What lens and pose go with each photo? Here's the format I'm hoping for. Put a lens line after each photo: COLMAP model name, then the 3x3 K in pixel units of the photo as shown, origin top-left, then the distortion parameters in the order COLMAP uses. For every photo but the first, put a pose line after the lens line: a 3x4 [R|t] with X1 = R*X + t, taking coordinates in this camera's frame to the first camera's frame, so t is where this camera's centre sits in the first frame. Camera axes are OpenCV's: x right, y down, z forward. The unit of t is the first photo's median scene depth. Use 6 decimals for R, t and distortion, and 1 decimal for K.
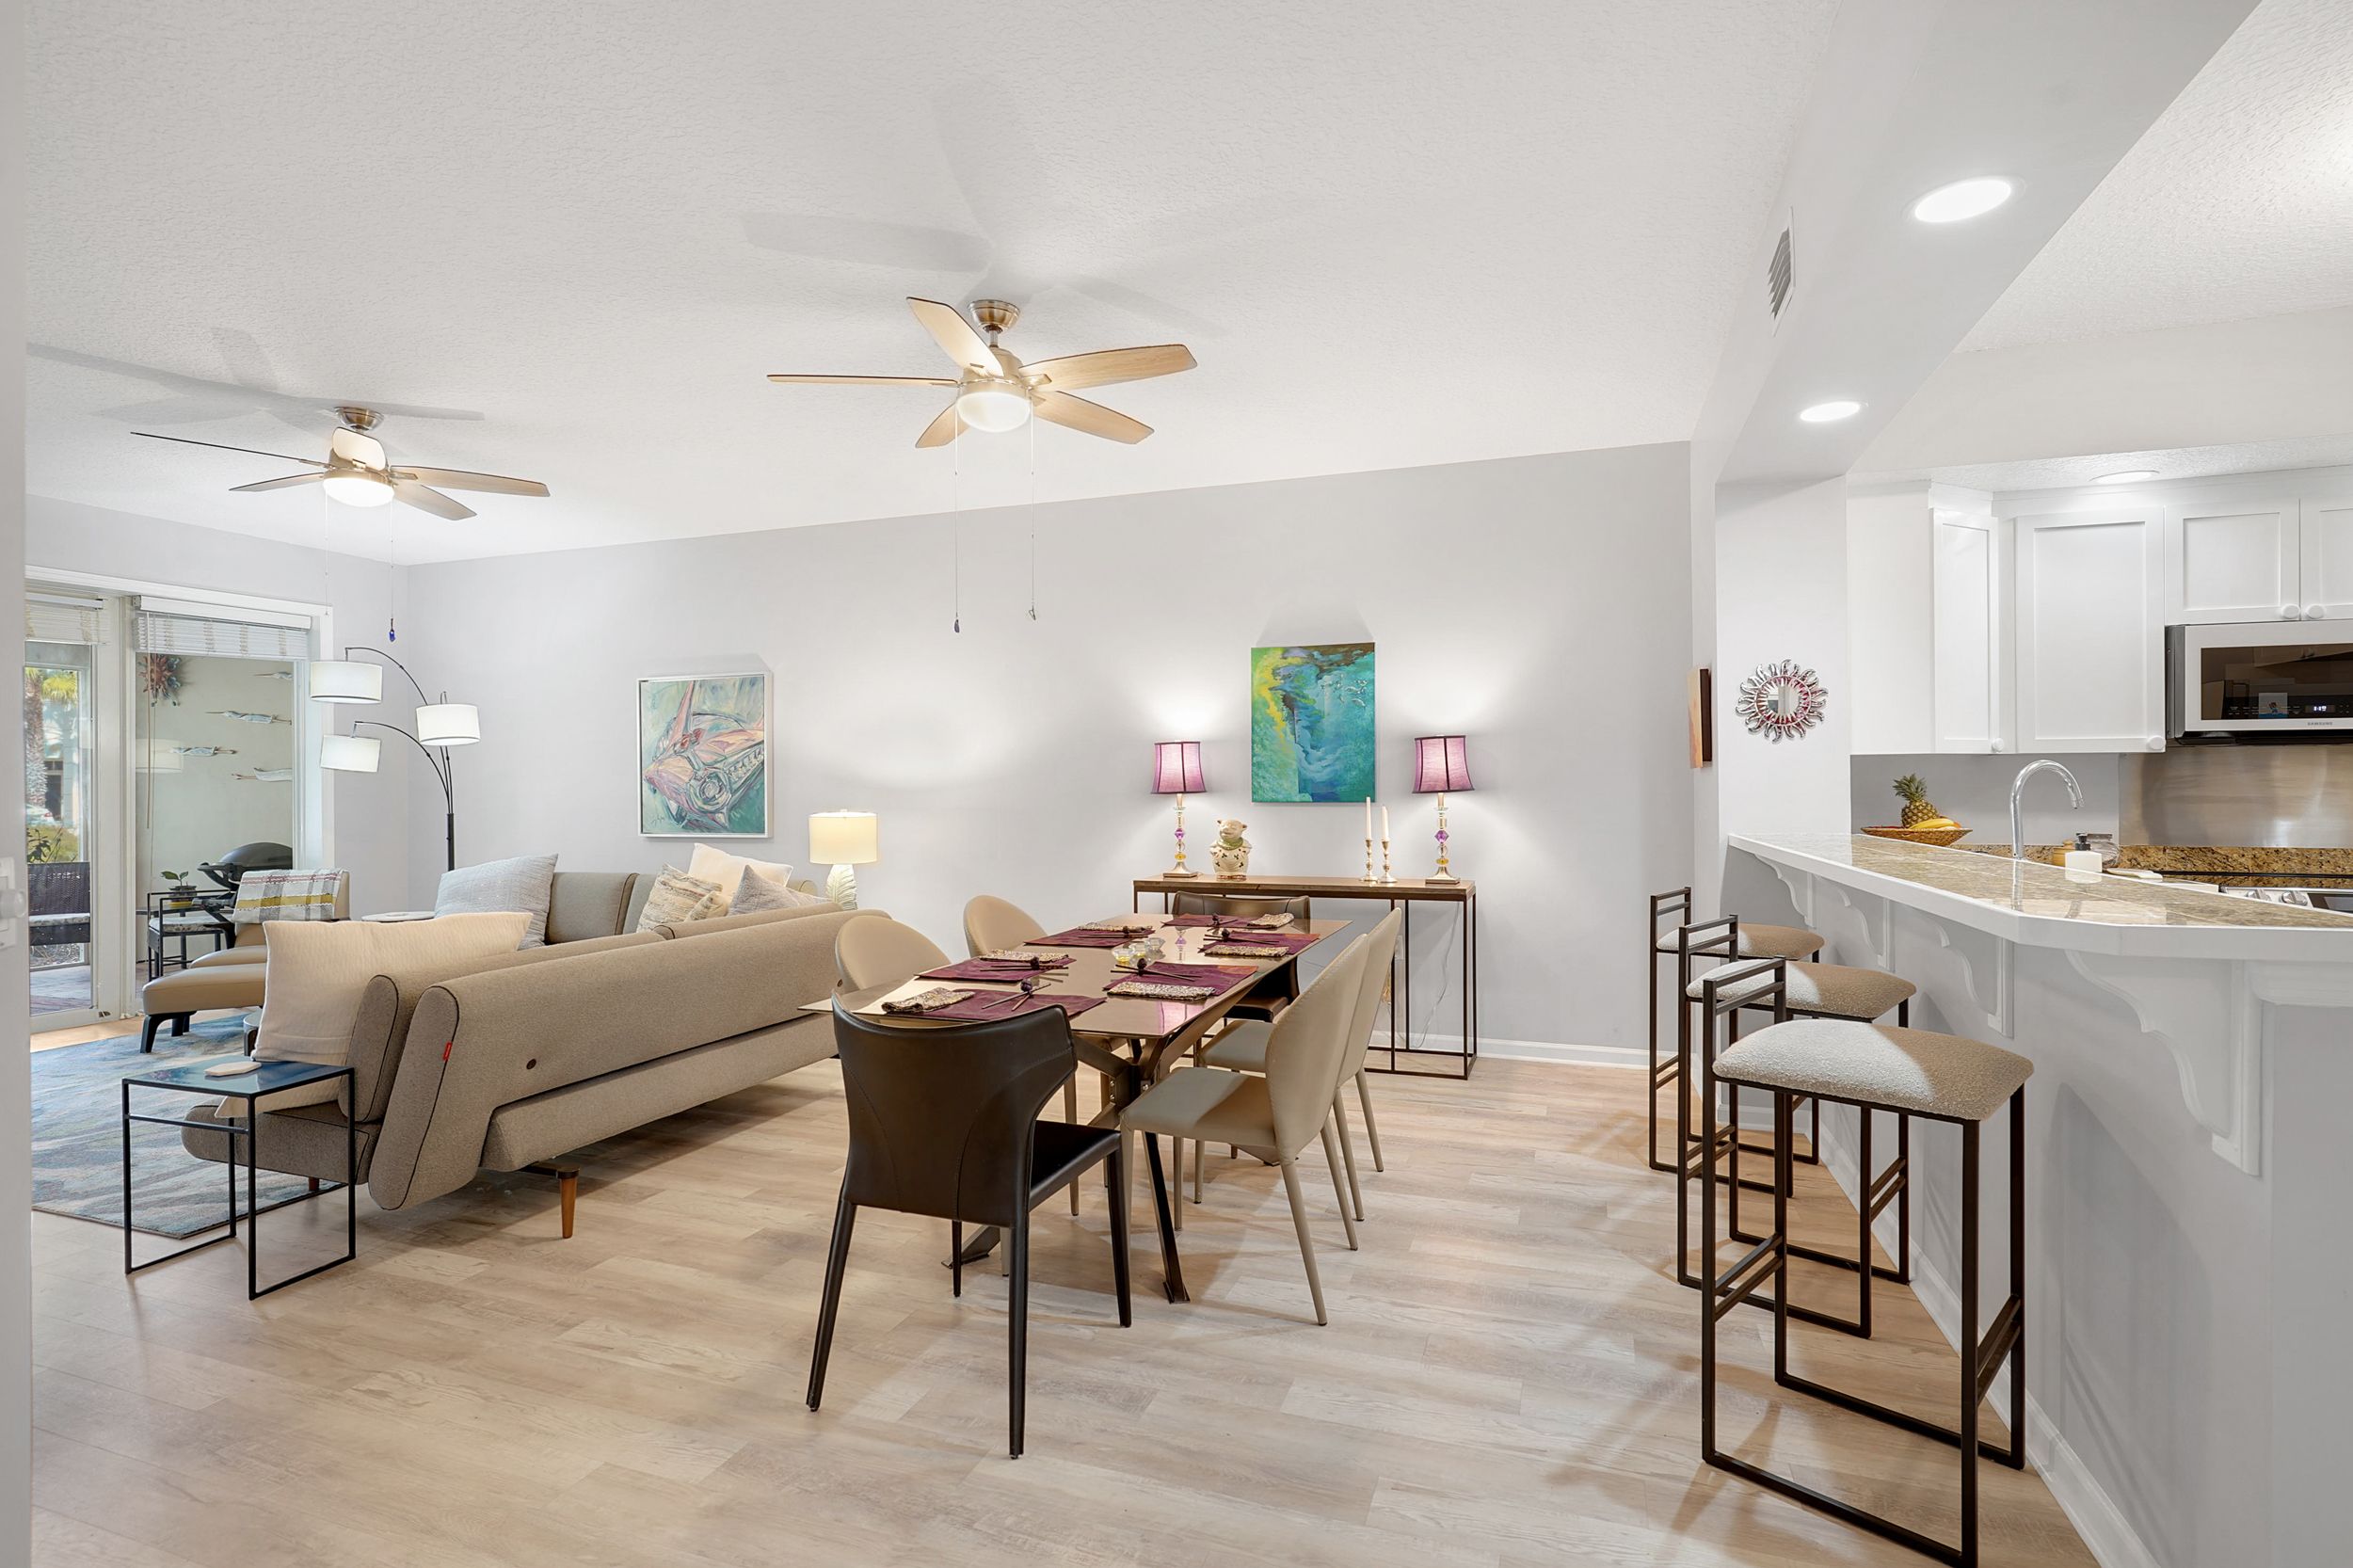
lens RADIAL K [[1138.6, 0, 1172.4], [0, 1138.6, 766.7], [0, 0, 1]] dist [-0.007666, 0.005978]
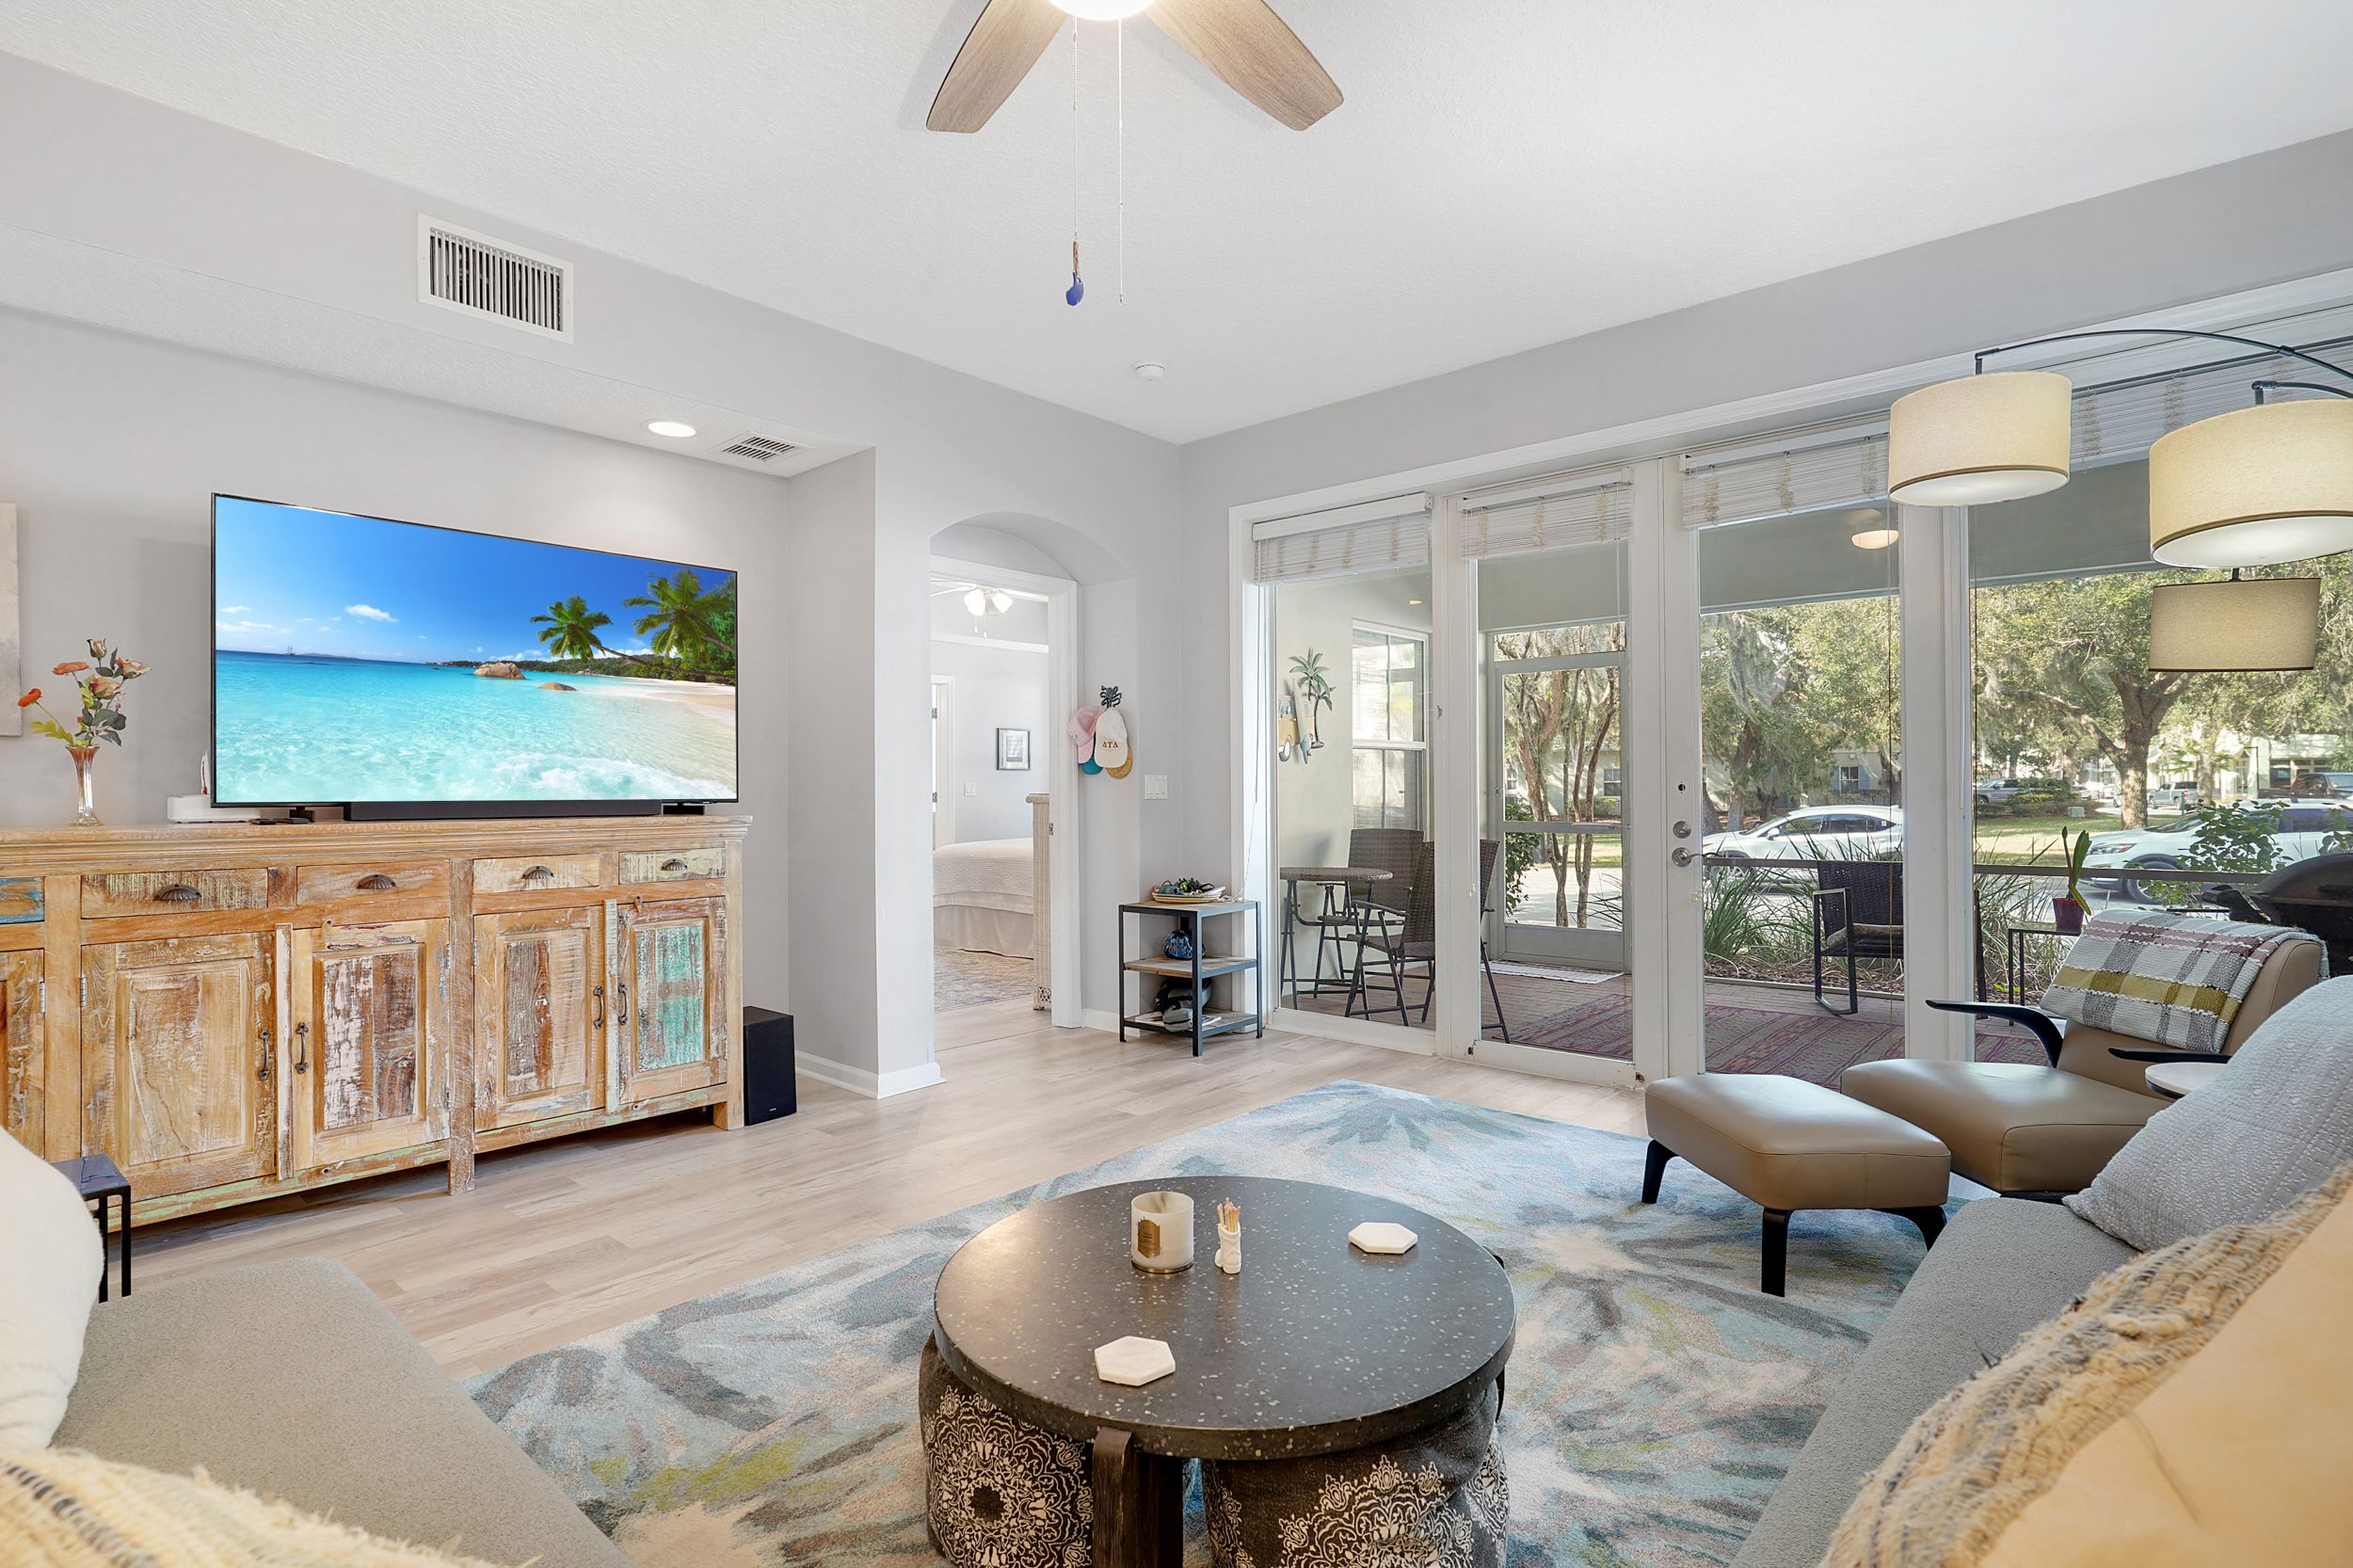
lens RADIAL K [[1138.6, 0, 1167.3], [0, 1138.6, 765.2], [0, 0, 1]] dist [-0.007666, 0.005978]
pose [[-0.375269, -0.011468, -0.926845, -0.370995], [0.020673, 0.999571, -0.020738, 0.053653], [0.926685, -0.026943, -0.374871, 1.242407]]
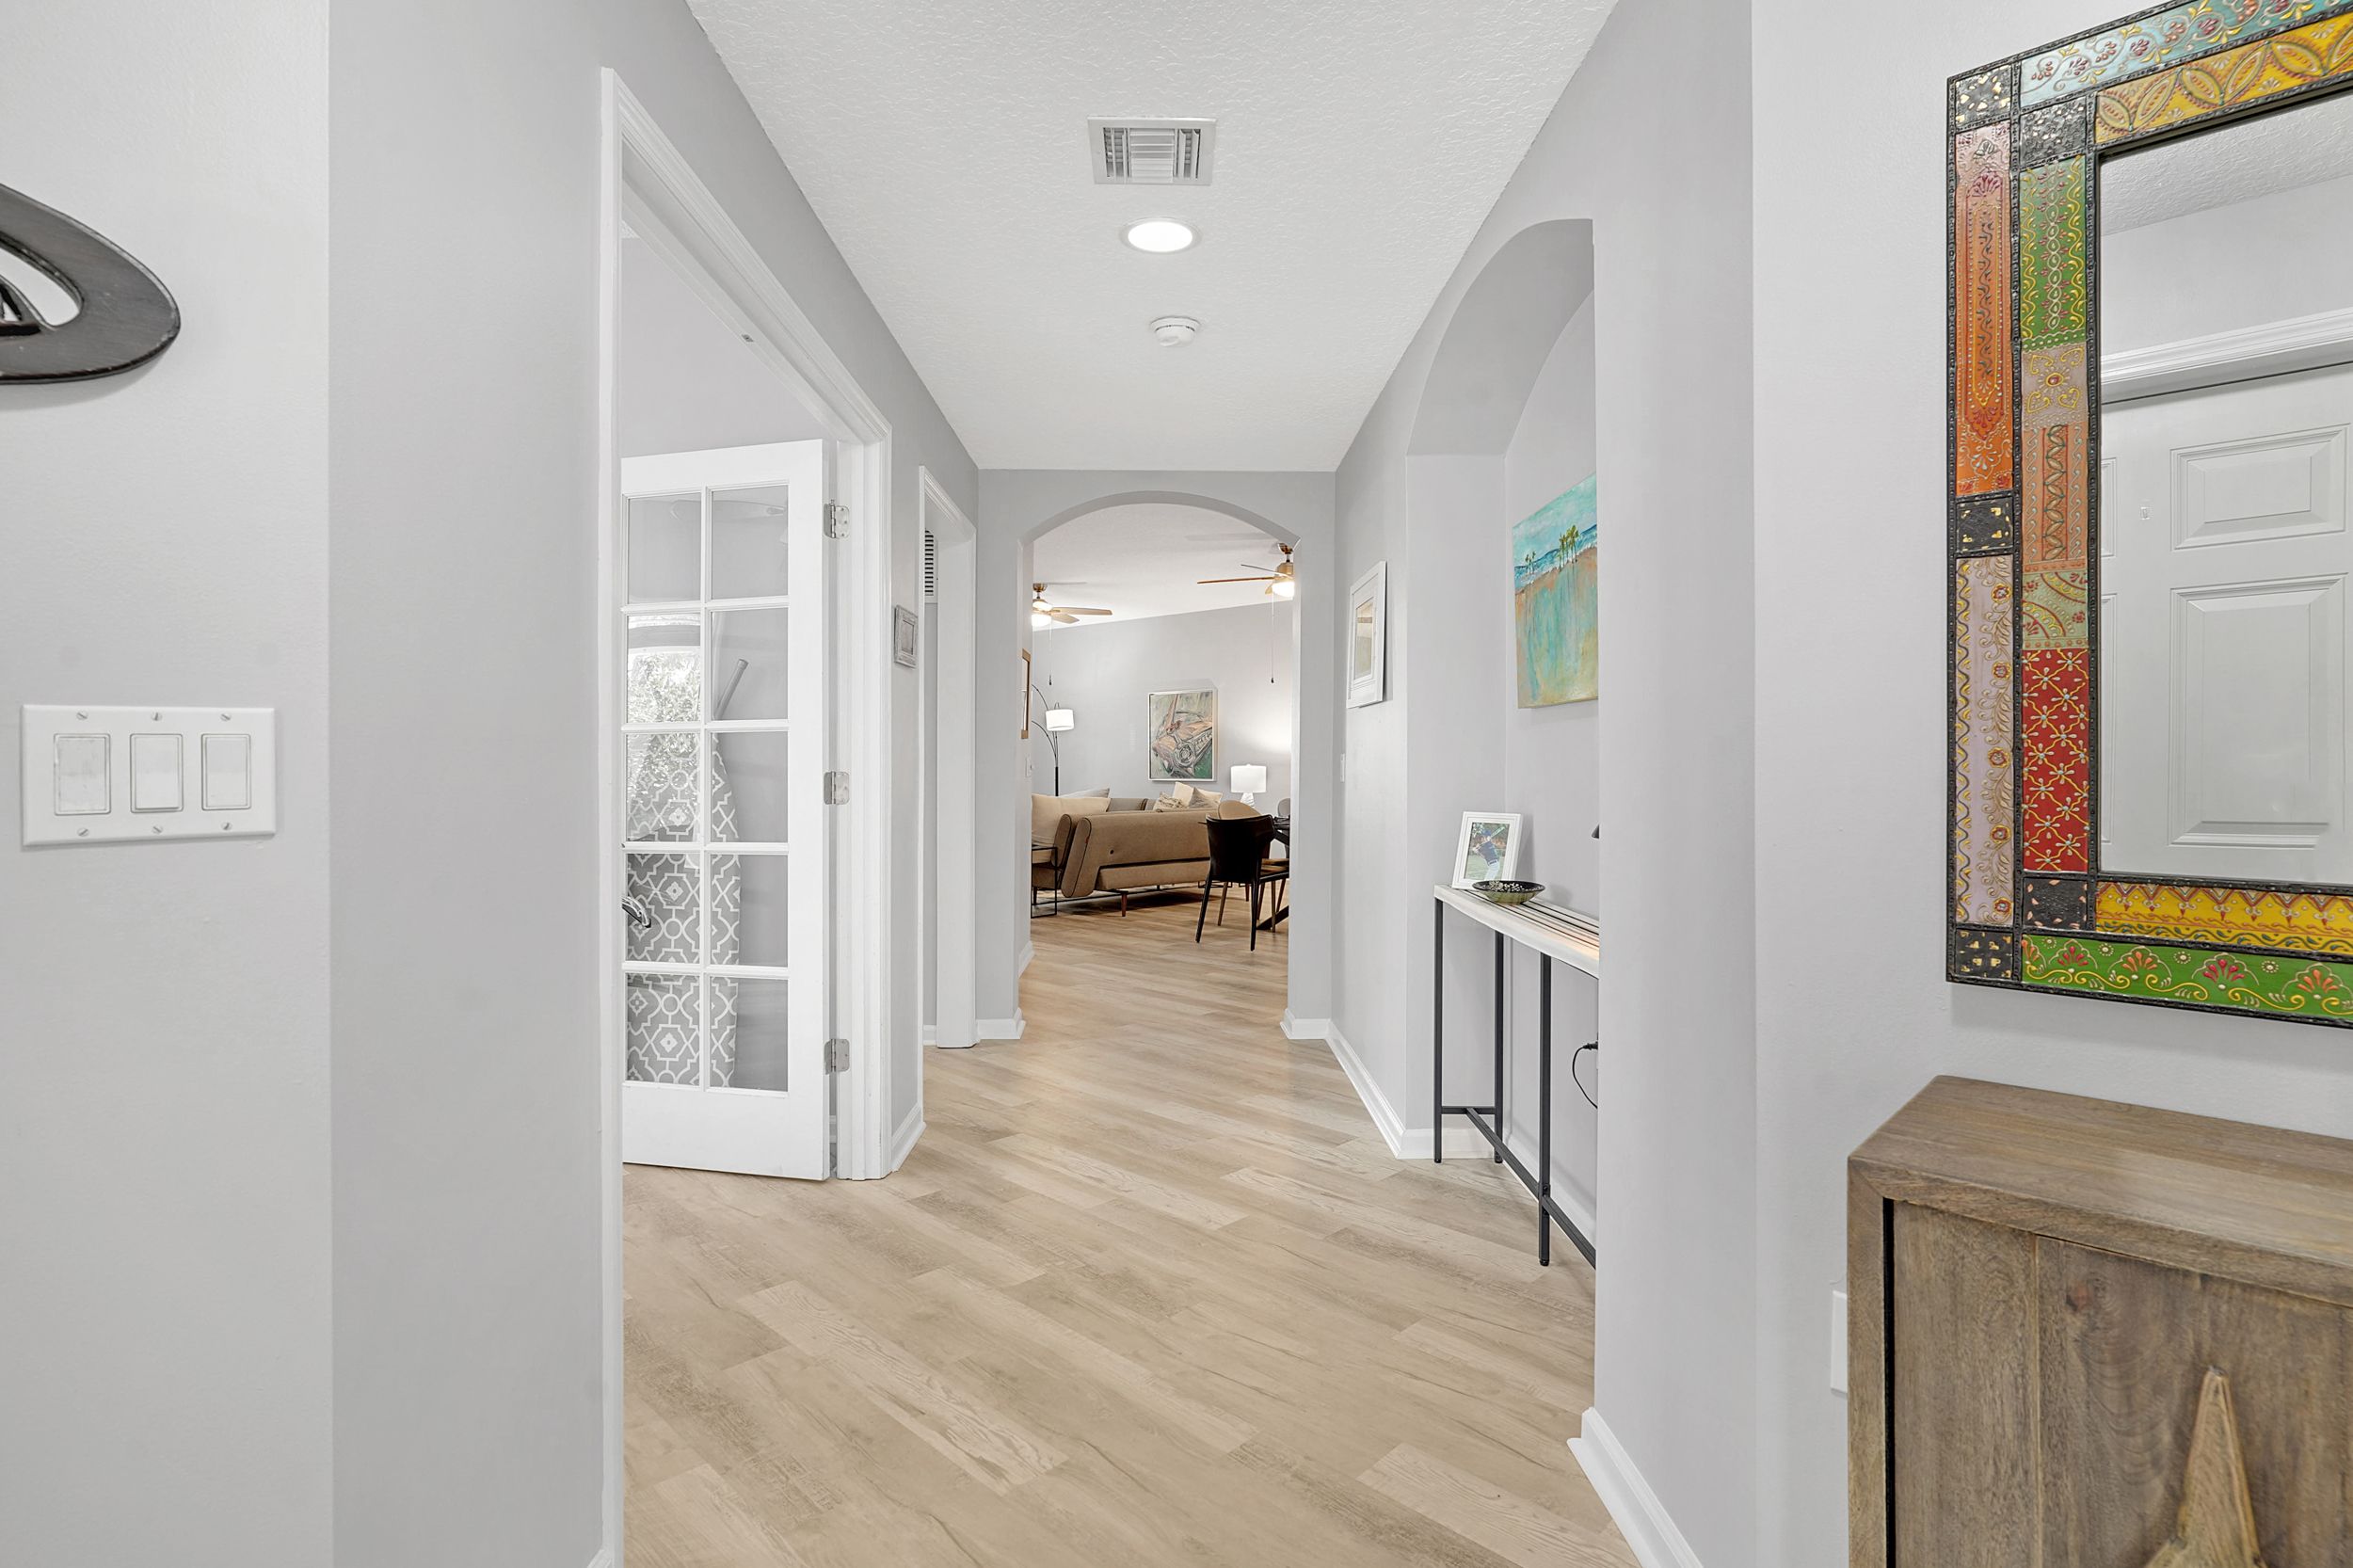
lens RADIAL K [[1138.6, 0, 1170.7], [0, 1138.6, 763.5], [0, 0, 1]] dist [-0.007666, 0.005978]
pose [[0.912521, 0.006643, -0.408976, 0.486713], [0.000078, 0.999865, 0.016414, 0.007367], [0.409030, -0.015010, 0.912397, -1.027183]]
